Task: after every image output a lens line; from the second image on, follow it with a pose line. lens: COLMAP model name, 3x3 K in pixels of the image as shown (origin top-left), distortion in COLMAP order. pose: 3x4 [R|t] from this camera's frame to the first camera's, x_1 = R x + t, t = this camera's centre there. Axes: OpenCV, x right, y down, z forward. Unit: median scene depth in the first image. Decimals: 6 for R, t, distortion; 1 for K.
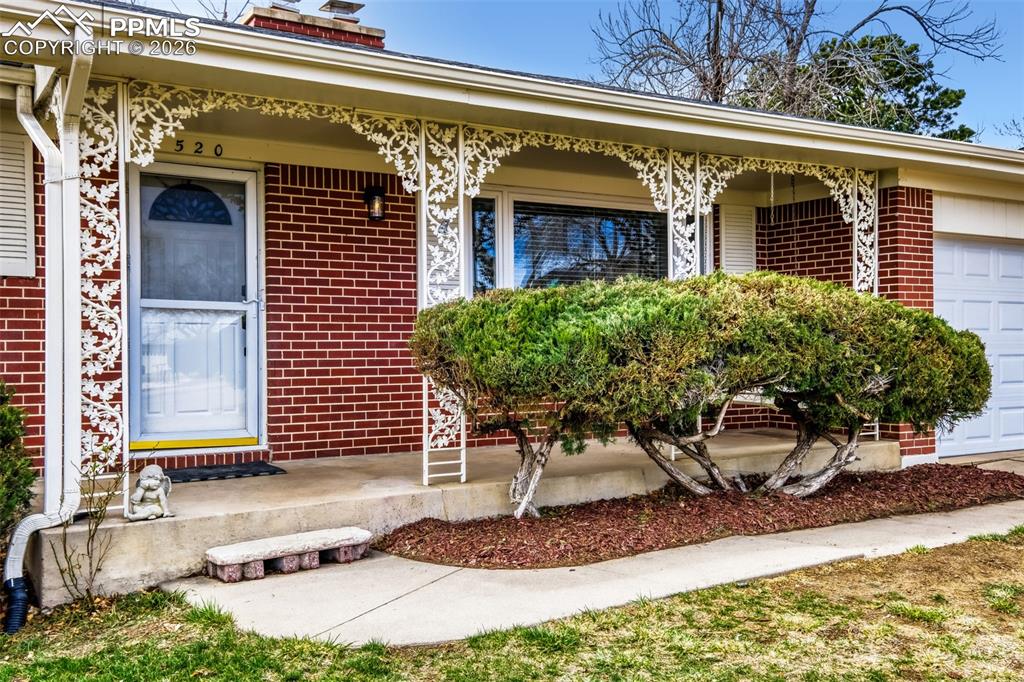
lens RADIAL K [[986.4, 0, 512.0], [0, 986.4, 341.0], [0, 0, 1]] dist [0.065179, 0.000448]
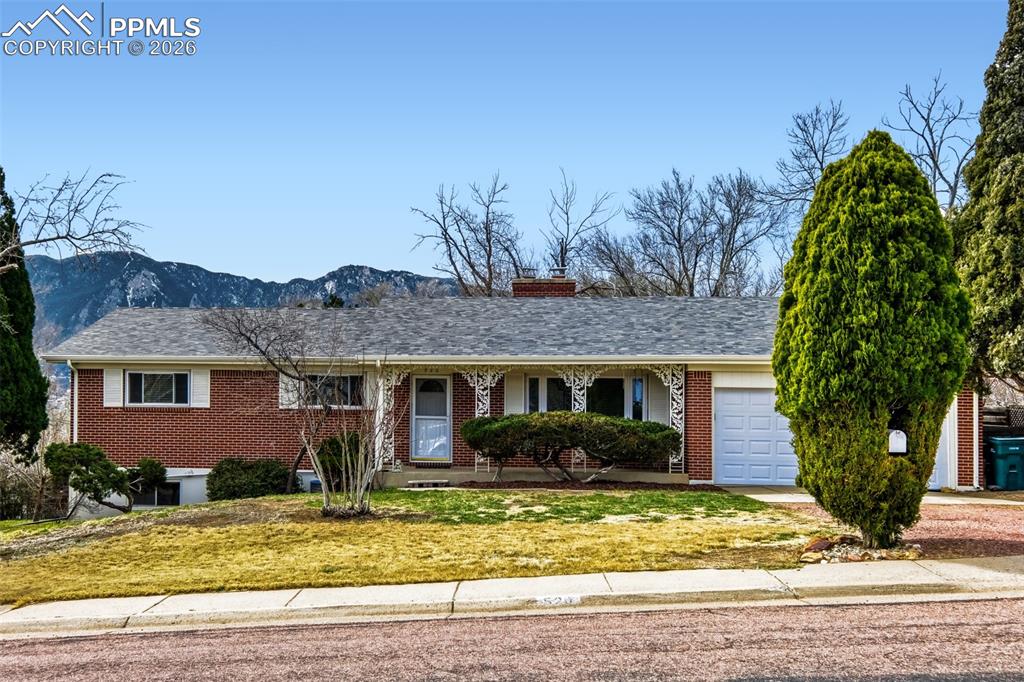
lens RADIAL K [[1084.9, 0, 512.0], [0, 1084.9, 341.0], [0, 0, 1]] dist [-0.005131, 0.001020]
pose [[0.851141, -0.021723, -0.524487, 1.762542], [-0.014335, 0.997809, -0.064590, -0.058658], [0.524741, 0.062494, 0.848965, -1.888037]]
